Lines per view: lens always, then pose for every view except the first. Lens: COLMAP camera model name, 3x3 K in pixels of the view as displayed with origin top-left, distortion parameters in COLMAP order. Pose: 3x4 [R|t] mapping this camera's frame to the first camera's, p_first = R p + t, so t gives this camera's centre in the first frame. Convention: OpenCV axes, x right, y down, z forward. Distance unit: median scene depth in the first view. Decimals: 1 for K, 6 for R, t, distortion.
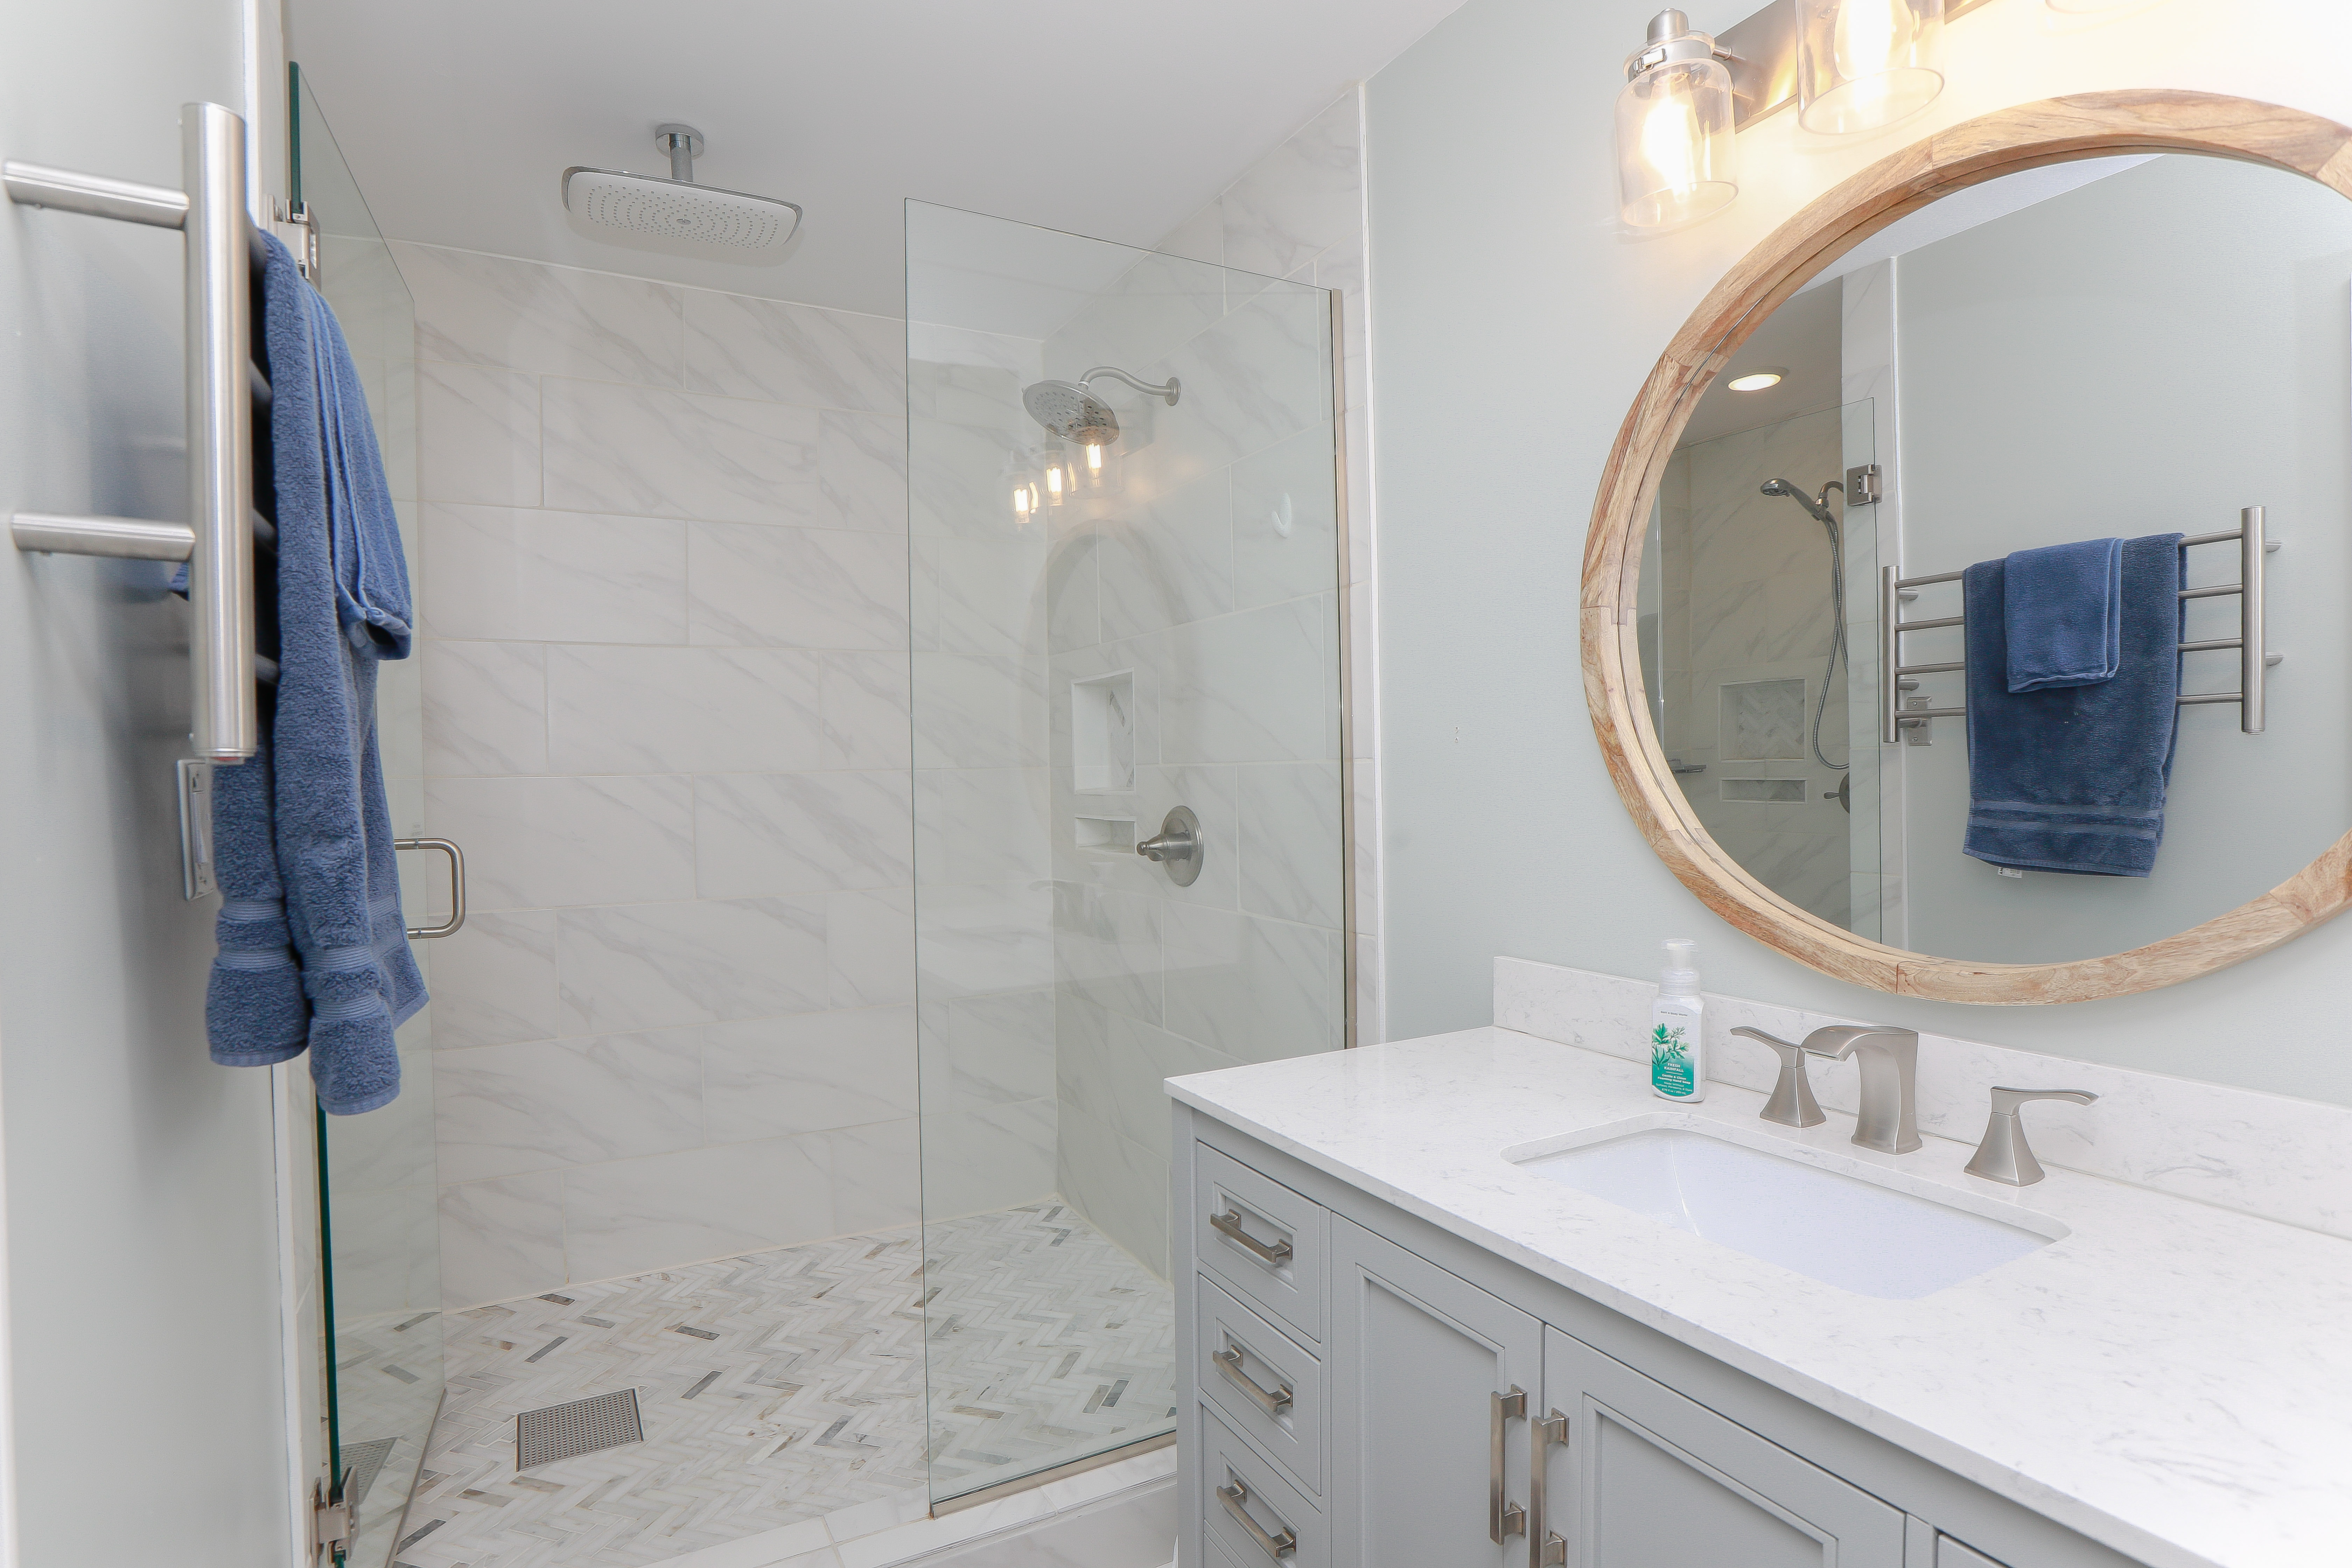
lens RADIAL K [[1181.9, 0, 1176.0], [0, 1181.9, 784.0], [0, 0, 1]] dist [-0.057007, 0.022173]
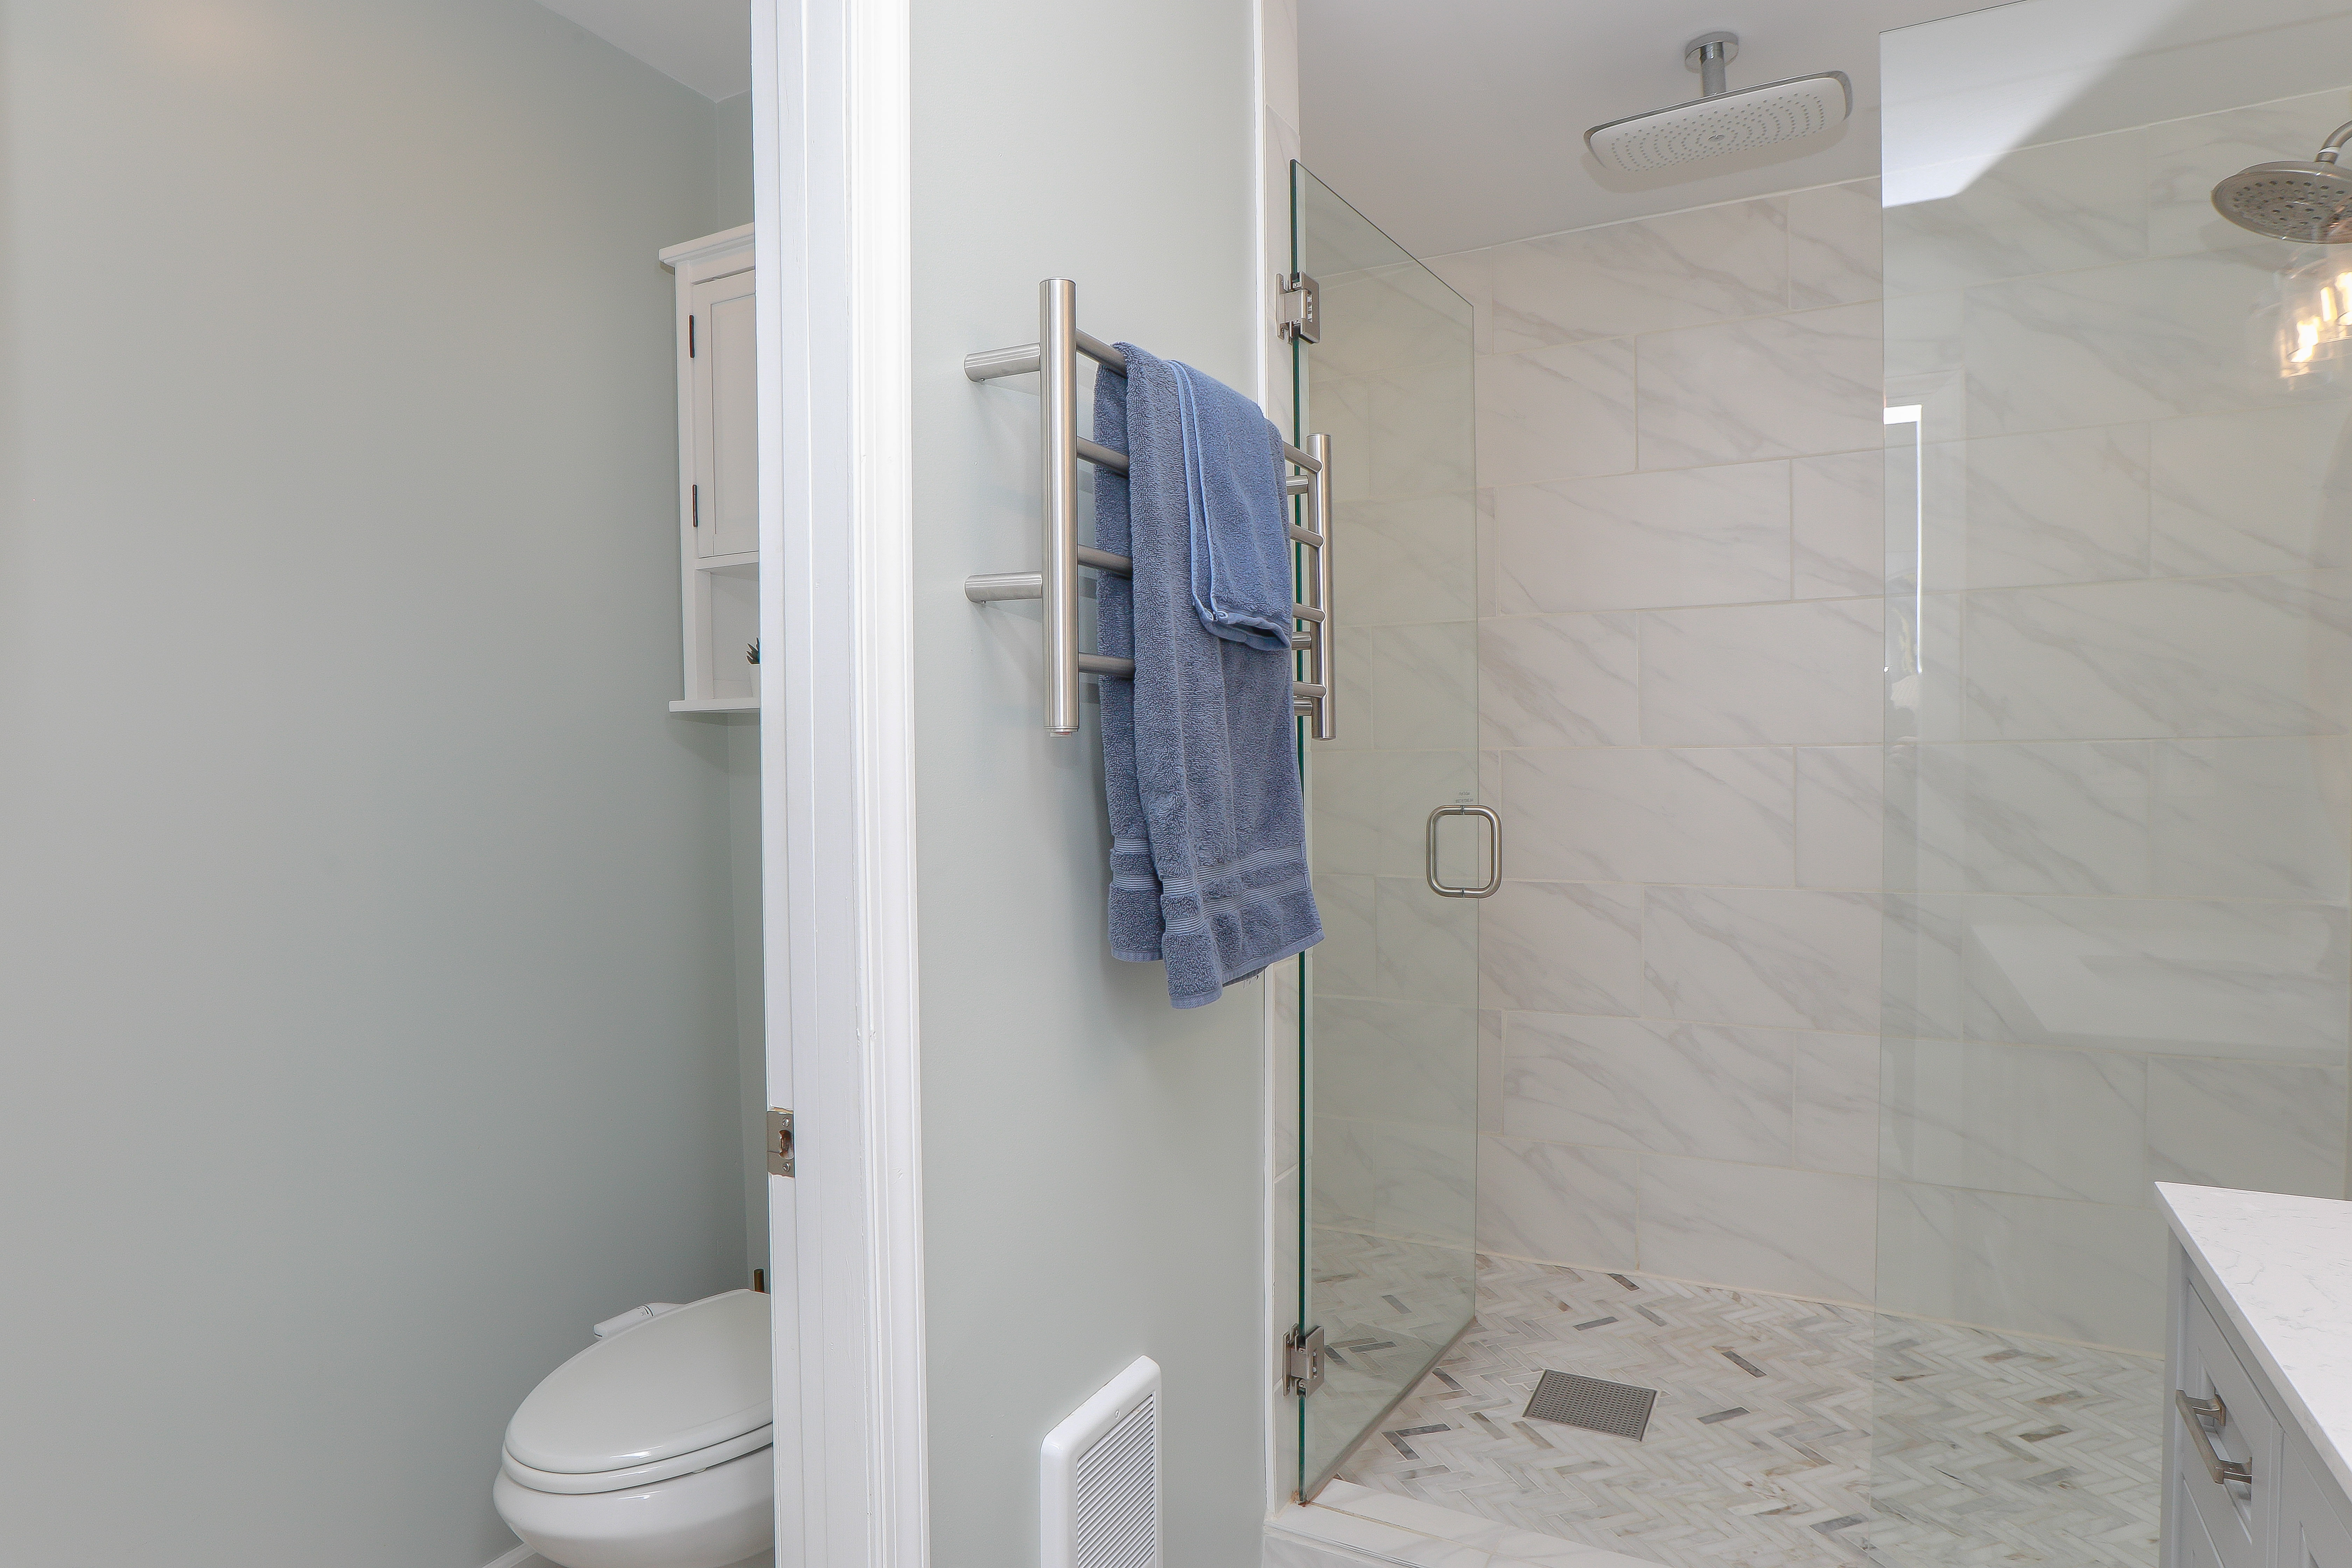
lens RADIAL K [[1372.8, 0, 1176.0], [0, 1372.8, 784.0], [0, 0, 1]] dist [-0.078001, 0.052566]
pose [[0.547509, 0.021910, -0.836513, 0.226349], [-0.006236, 0.999736, 0.022104, 0.000583], [0.836776, -0.006886, 0.547501, 0.062038]]
